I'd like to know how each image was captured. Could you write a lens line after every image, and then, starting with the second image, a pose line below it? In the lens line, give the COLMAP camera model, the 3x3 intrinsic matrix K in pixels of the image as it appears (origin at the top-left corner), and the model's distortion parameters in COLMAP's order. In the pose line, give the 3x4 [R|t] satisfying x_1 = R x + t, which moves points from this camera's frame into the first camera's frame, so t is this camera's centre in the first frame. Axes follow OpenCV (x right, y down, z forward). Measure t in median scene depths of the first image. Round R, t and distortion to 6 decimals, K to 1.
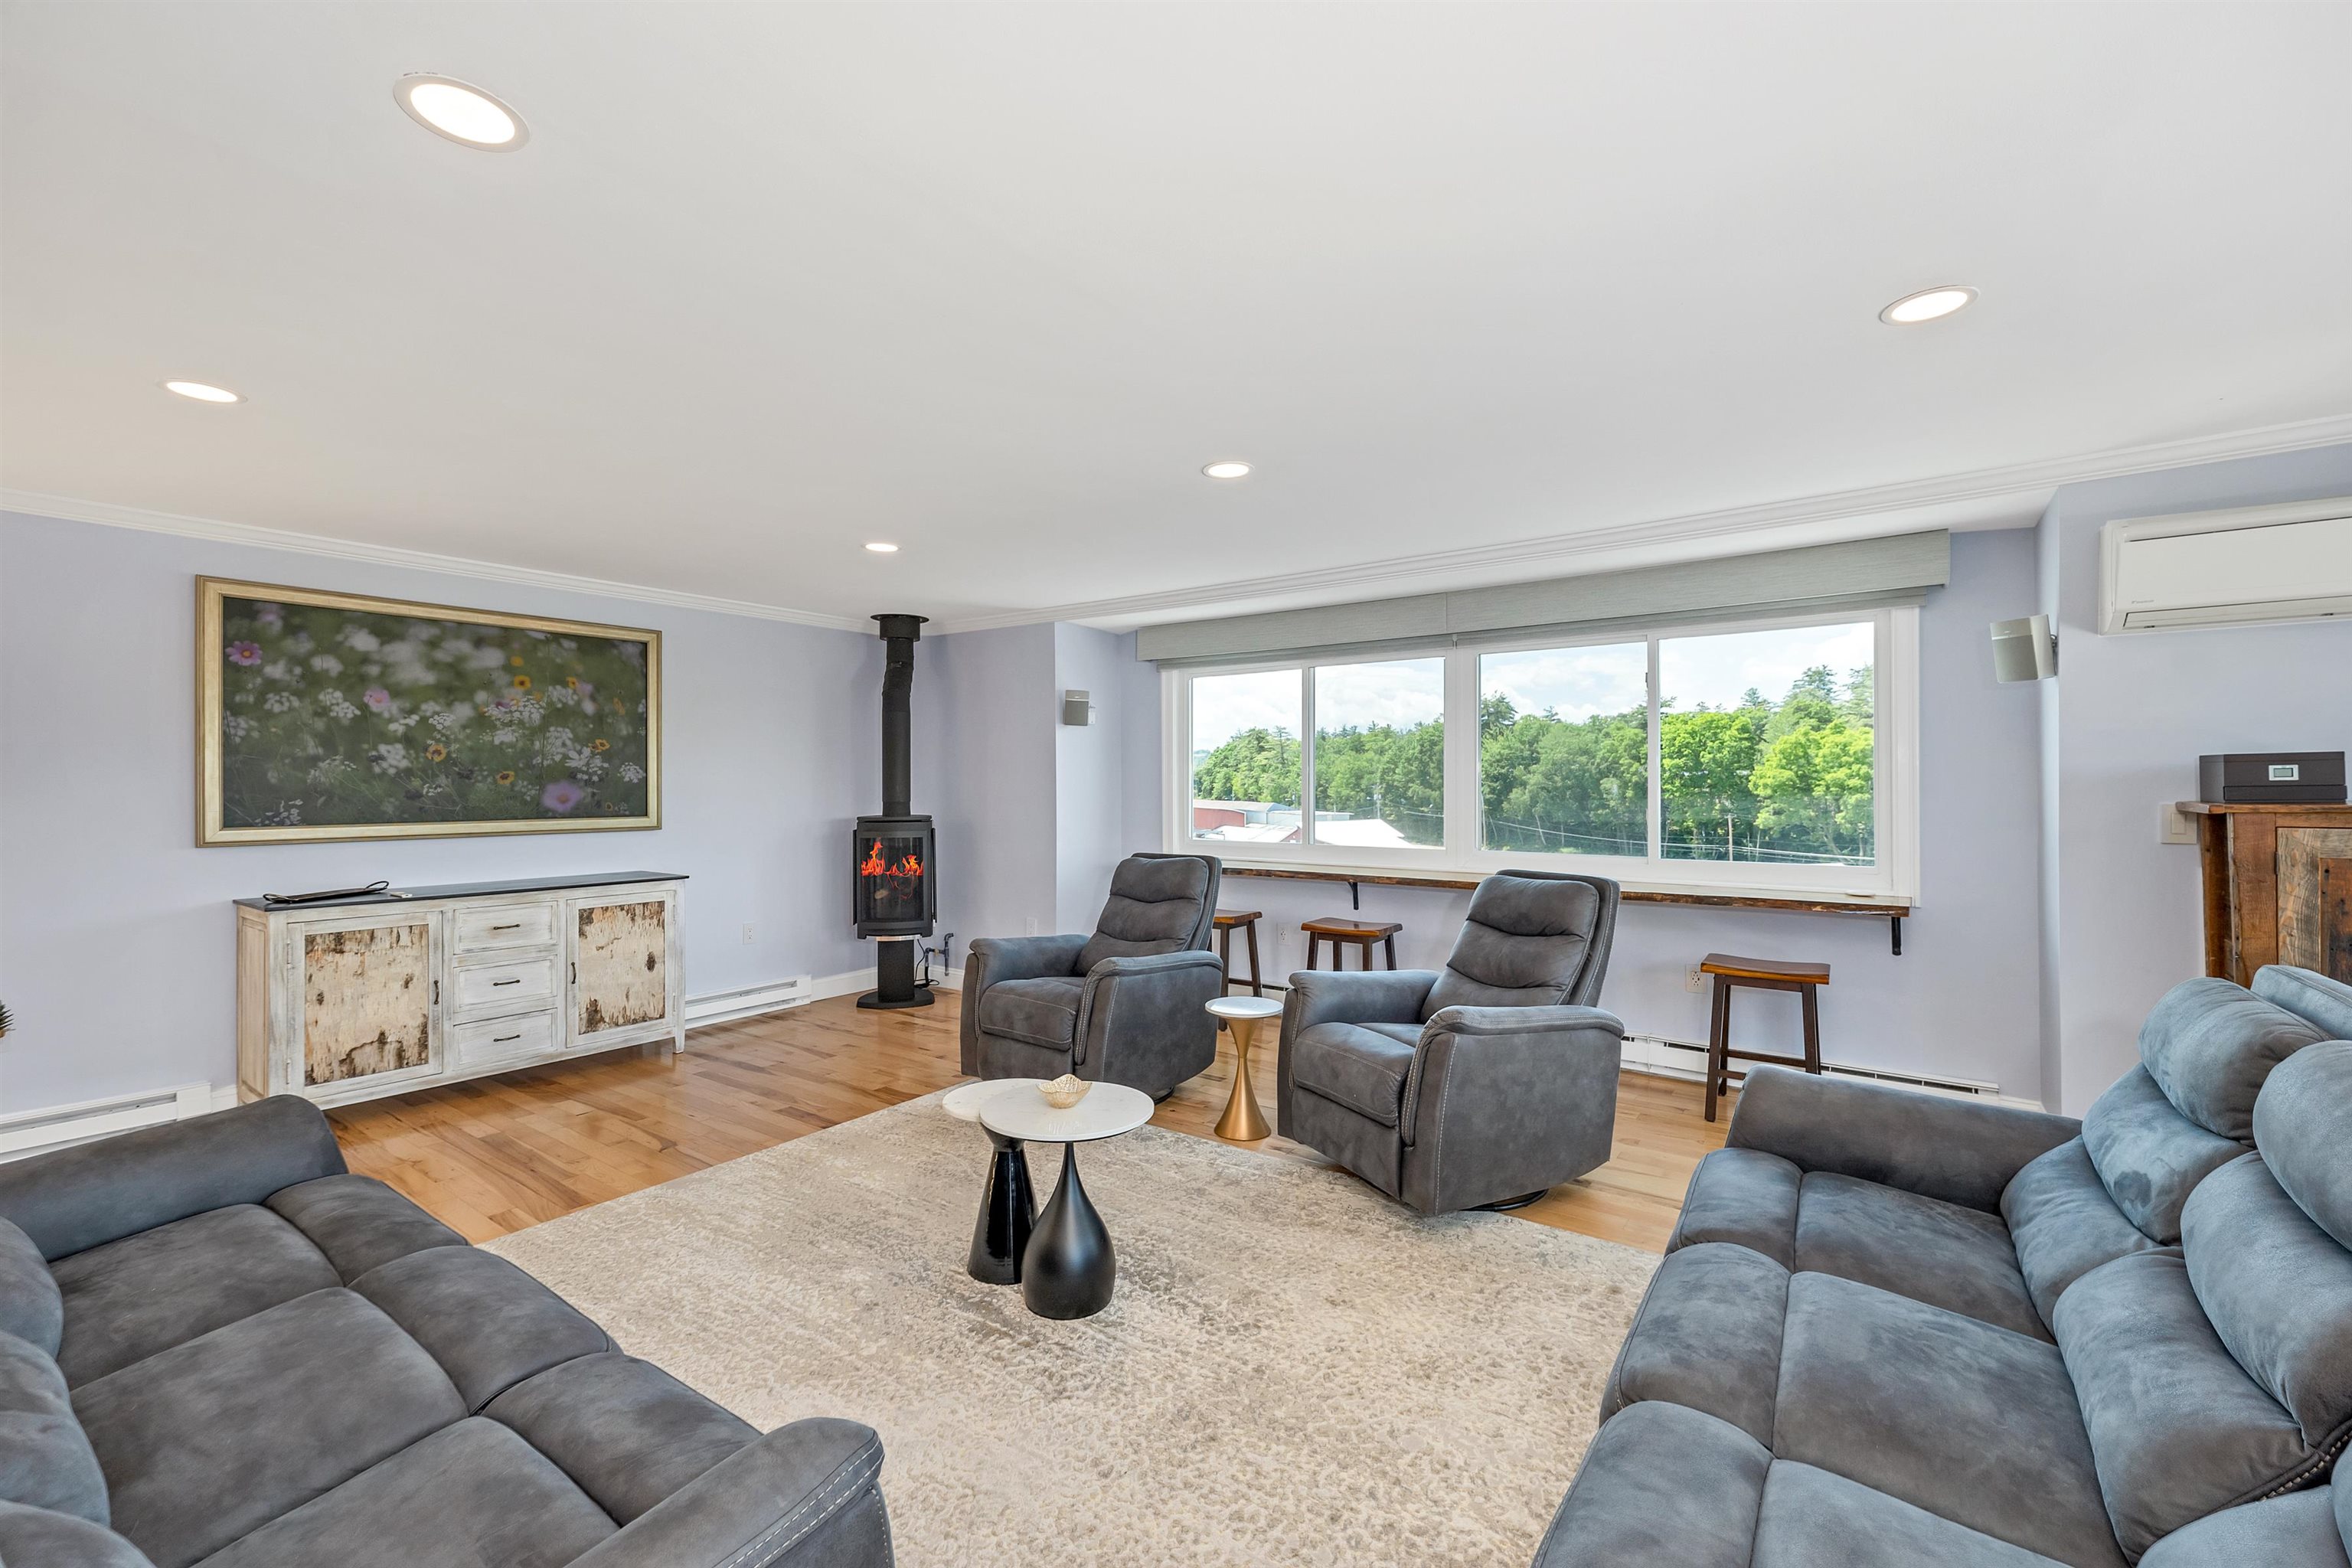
lens RADIAL K [[970.0, 0, 1194.3], [0, 970.0, 778.9], [0, 0, 1]] dist [0.006302, -0.002755]
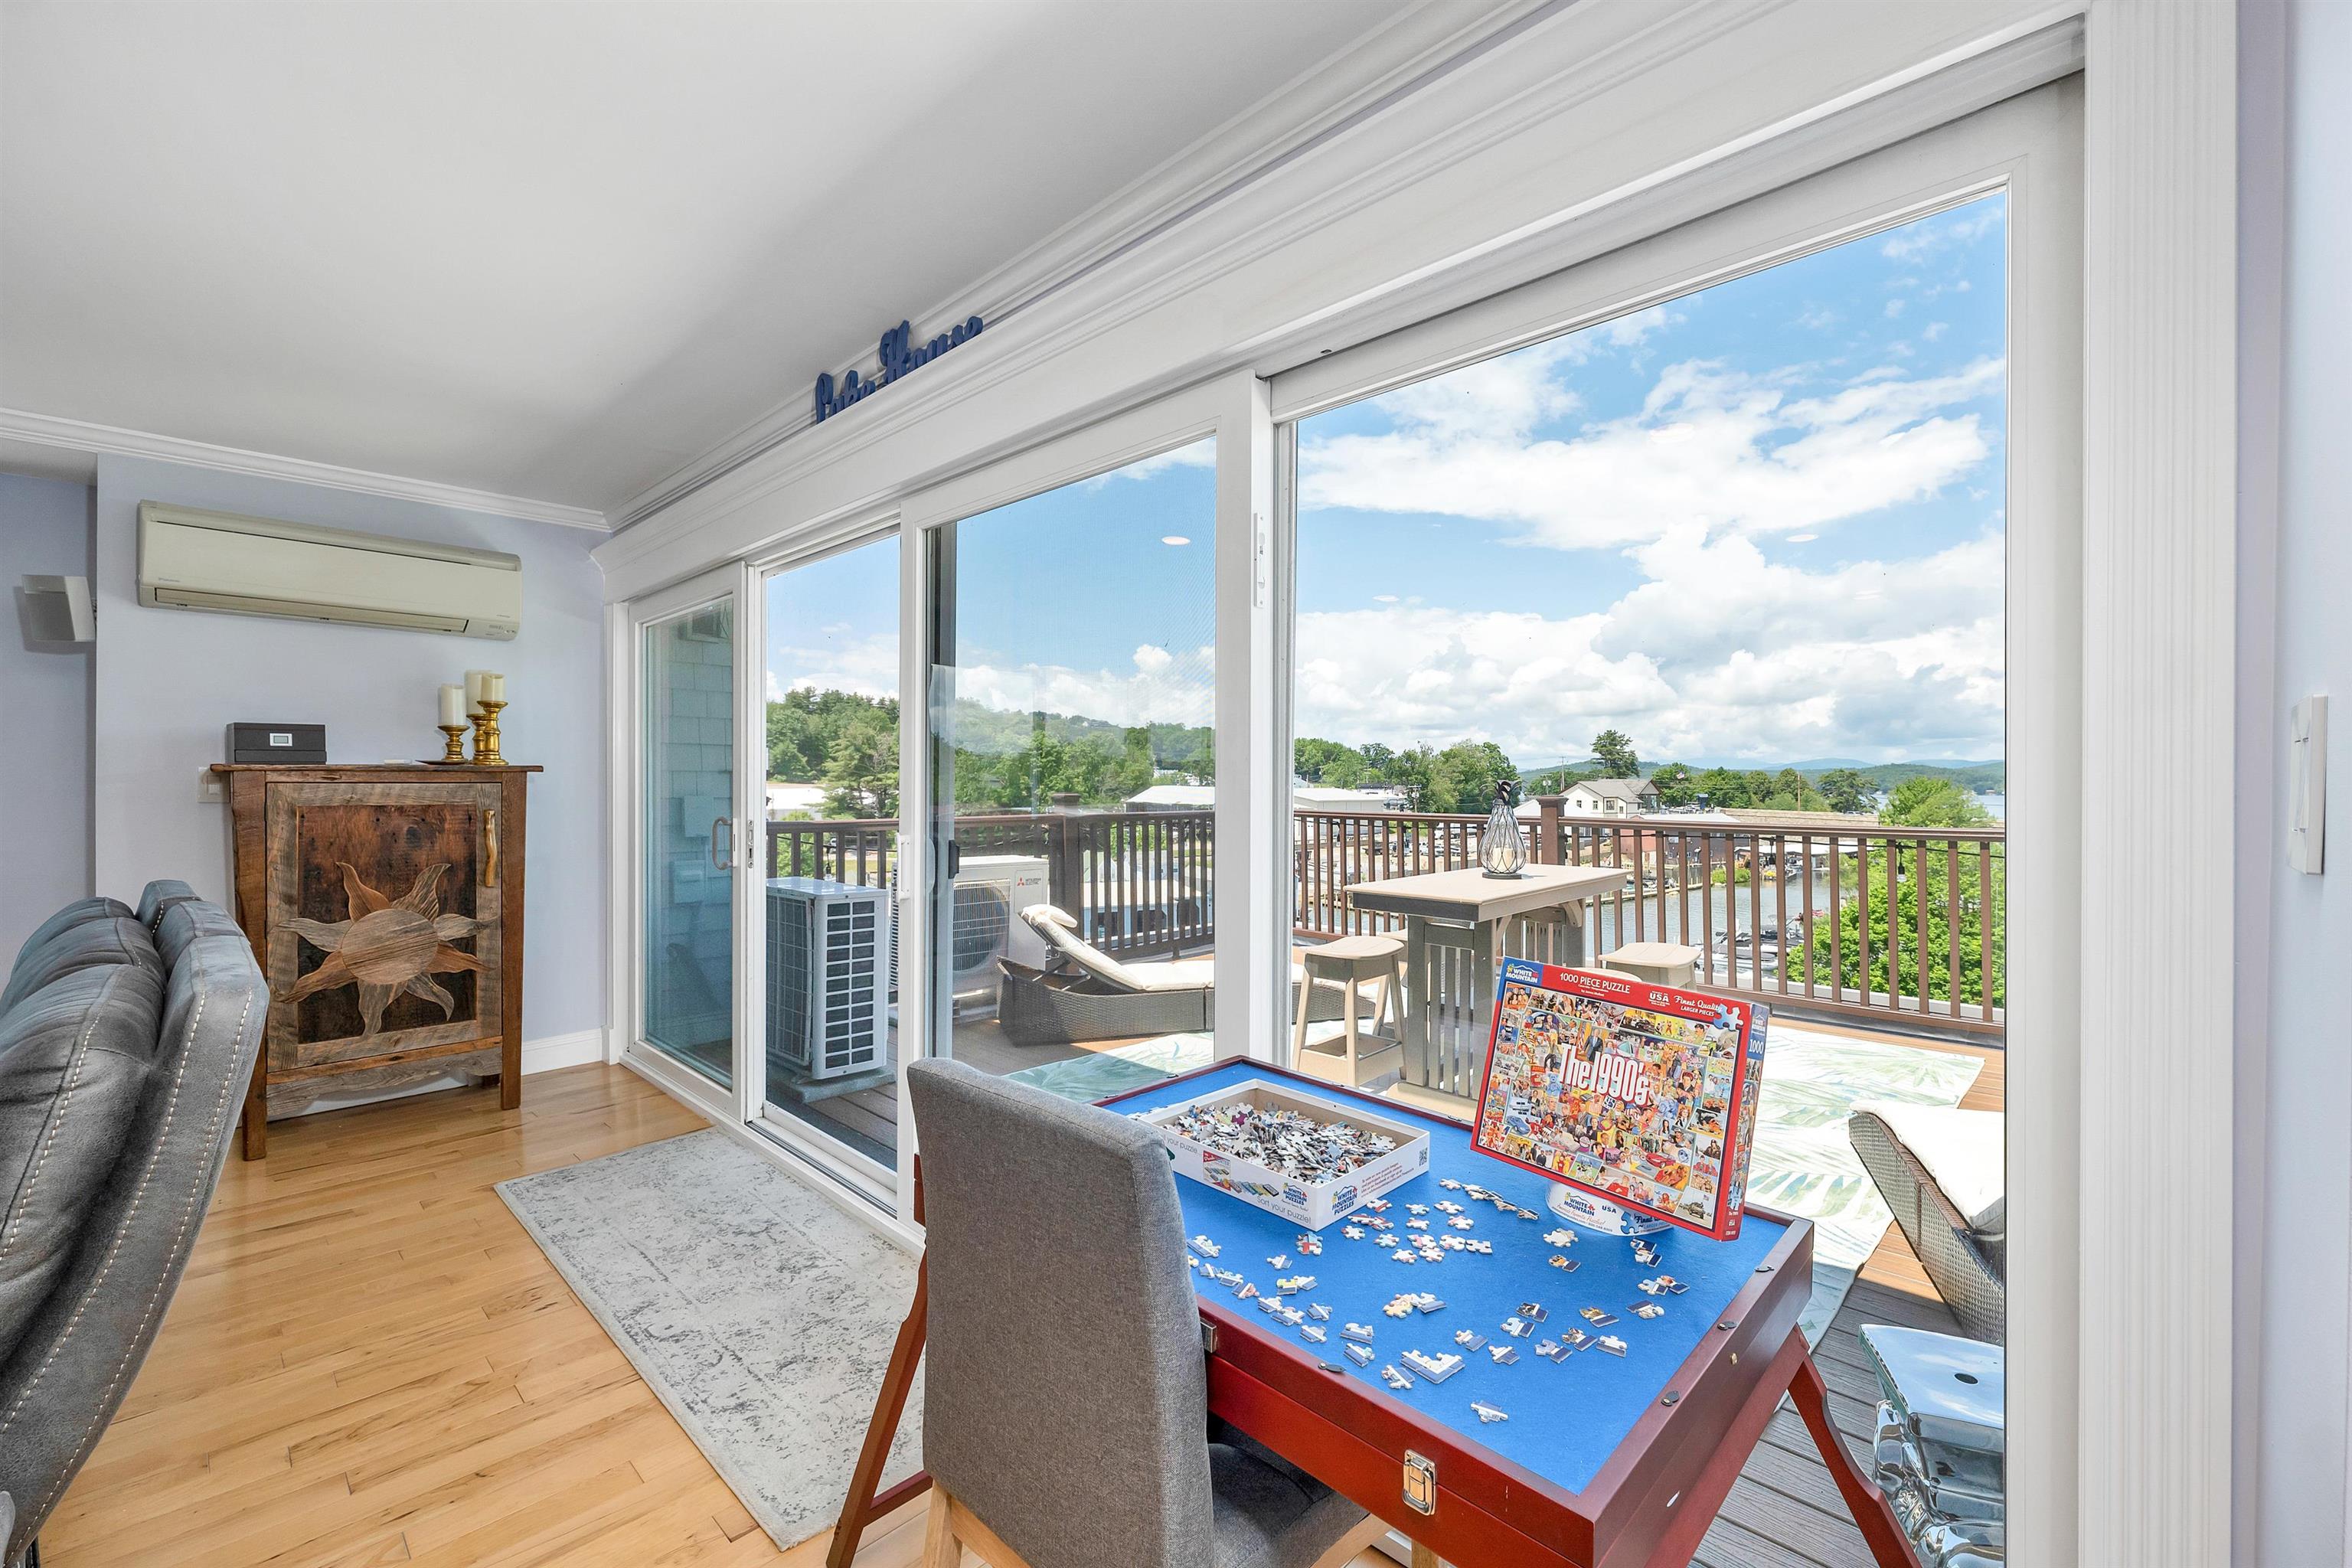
lens RADIAL K [[970.0, 0, 1193.8], [0, 970.0, 795.4], [0, 0, 1]] dist [0.006302, -0.002755]
pose [[0.125023, -0.007323, 0.992127, 0.028007], [-0.009242, 0.999921, 0.008545, 0.026423], [-0.992111, -0.010238, 0.124945, -0.180789]]
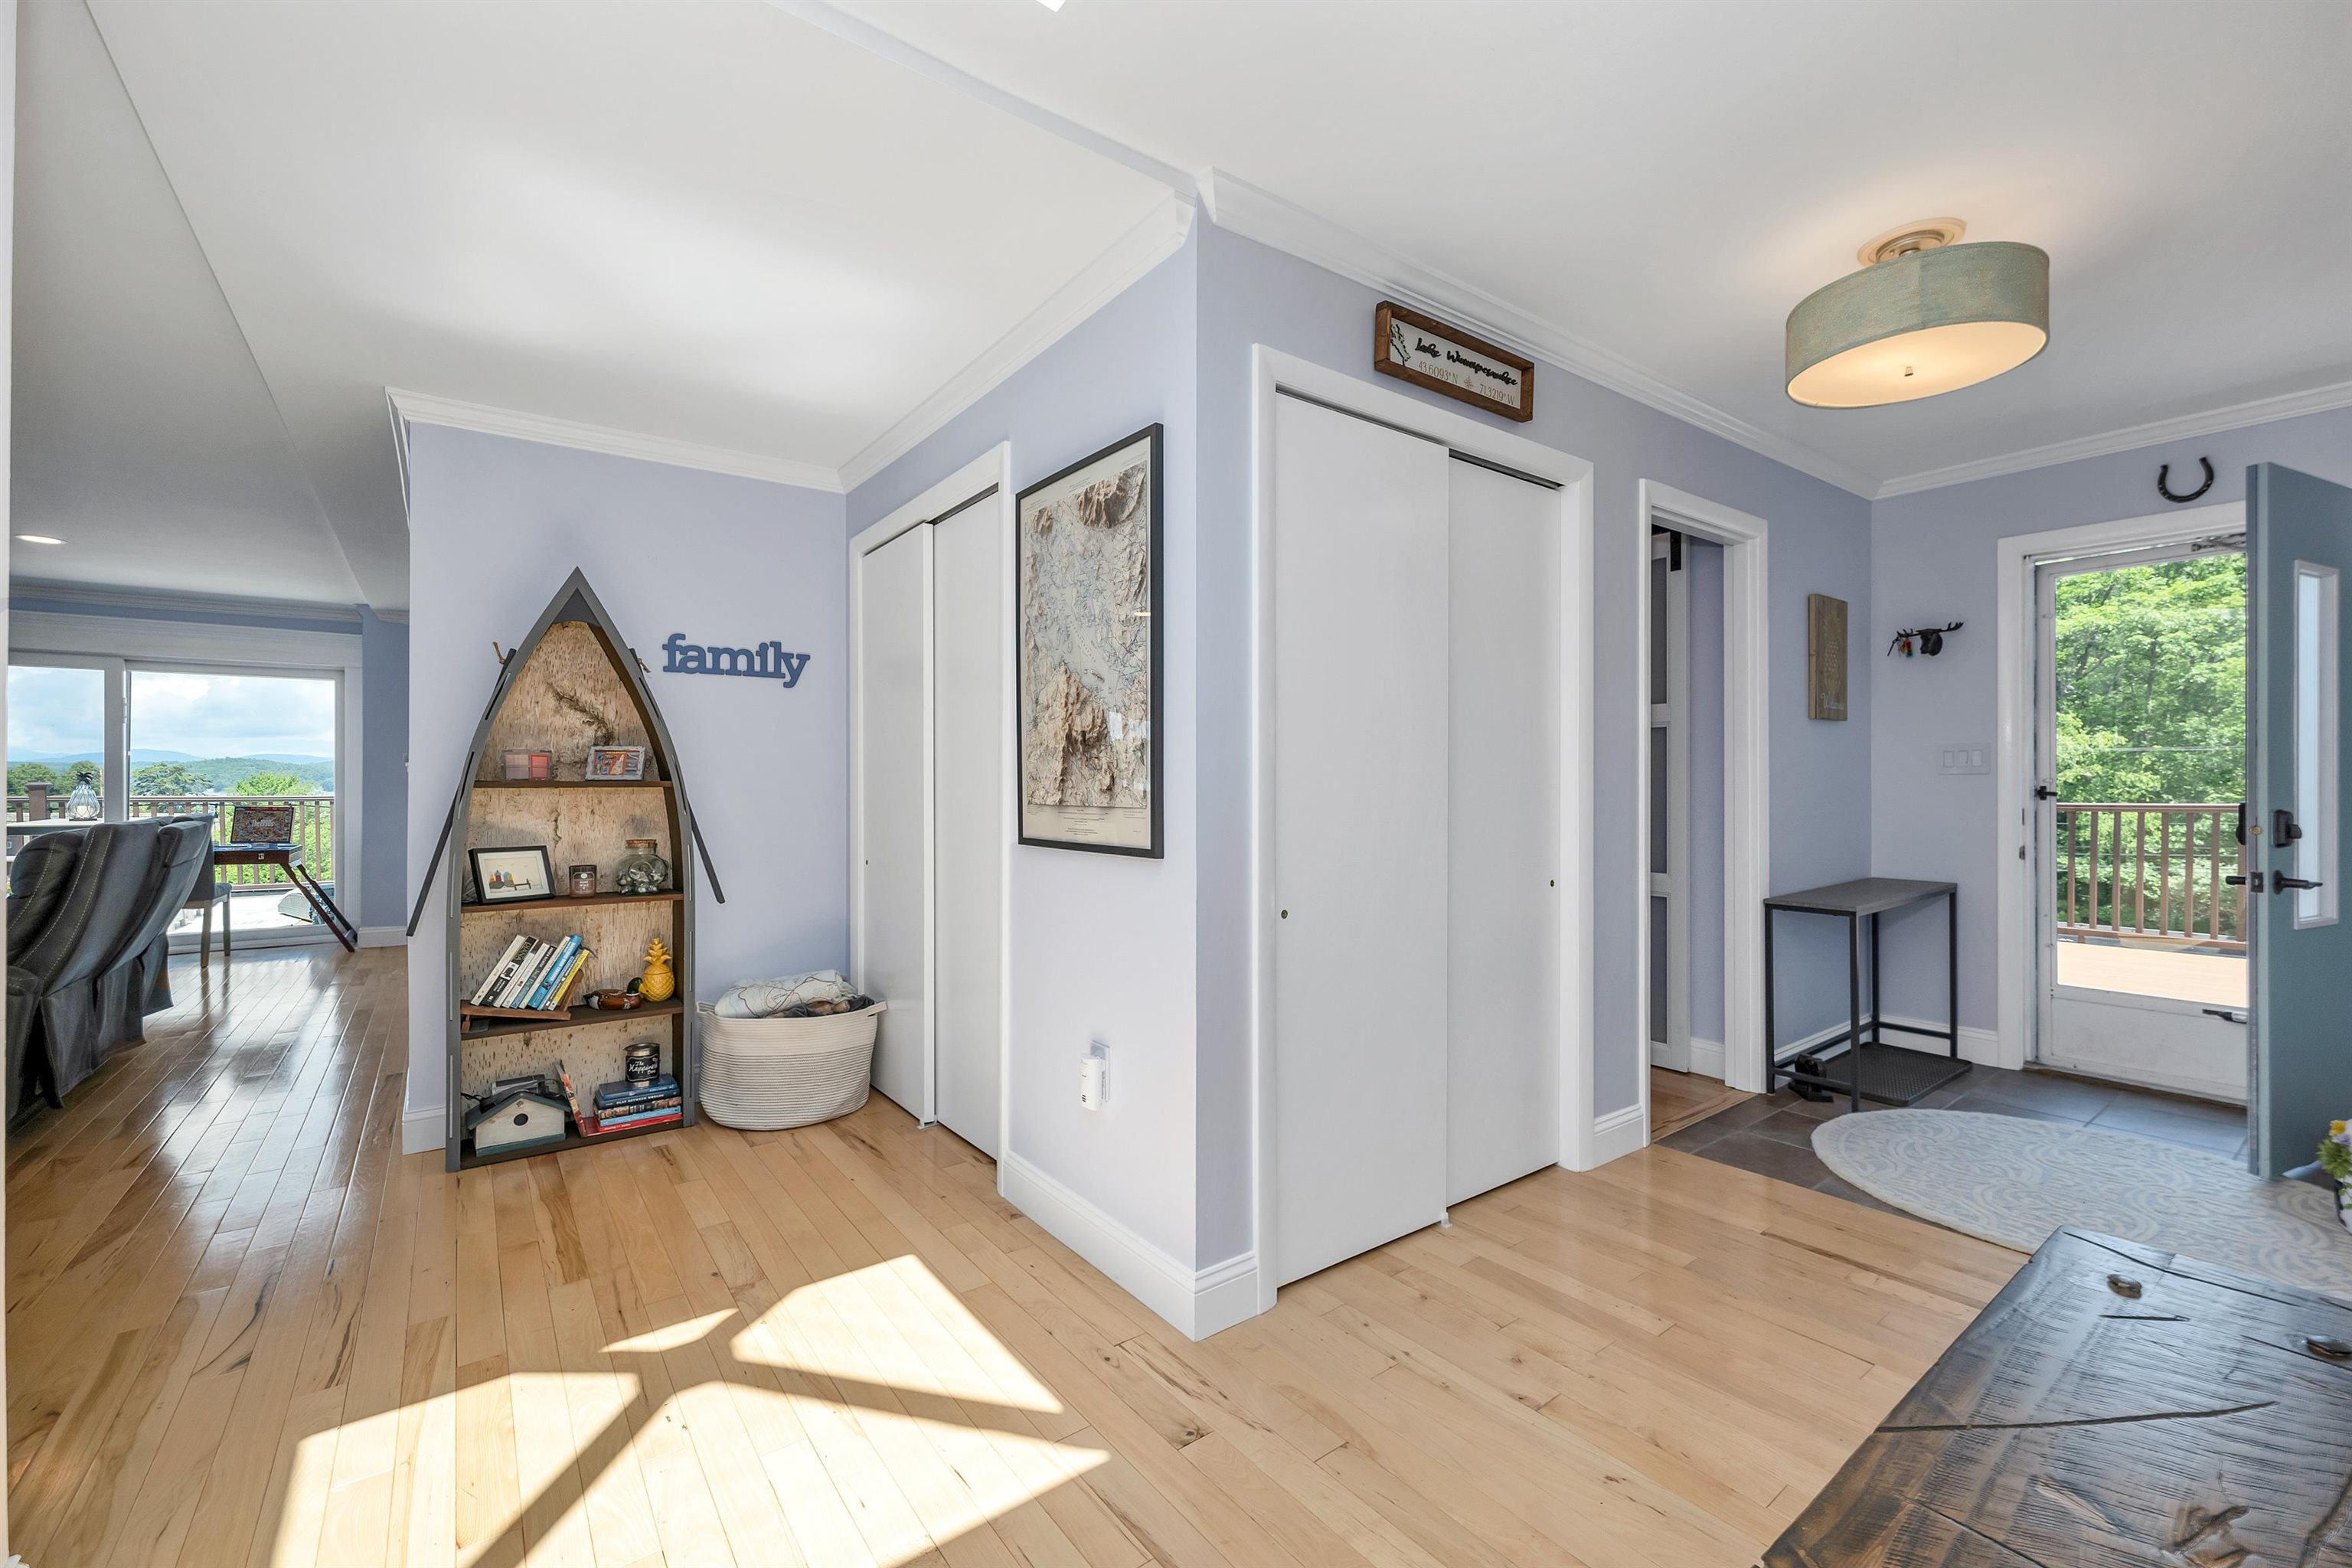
lens RADIAL K [[970.0, 0, 1216.5], [0, 970.0, 778.4], [0, 0, 1]] dist [0.006302, -0.002755]
pose [[-0.960417, 0.006250, 0.278497, -1.552931], [0.003611, 0.999944, -0.009987, 0.053436], [-0.278544, -0.008586, -0.960385, 0.786755]]
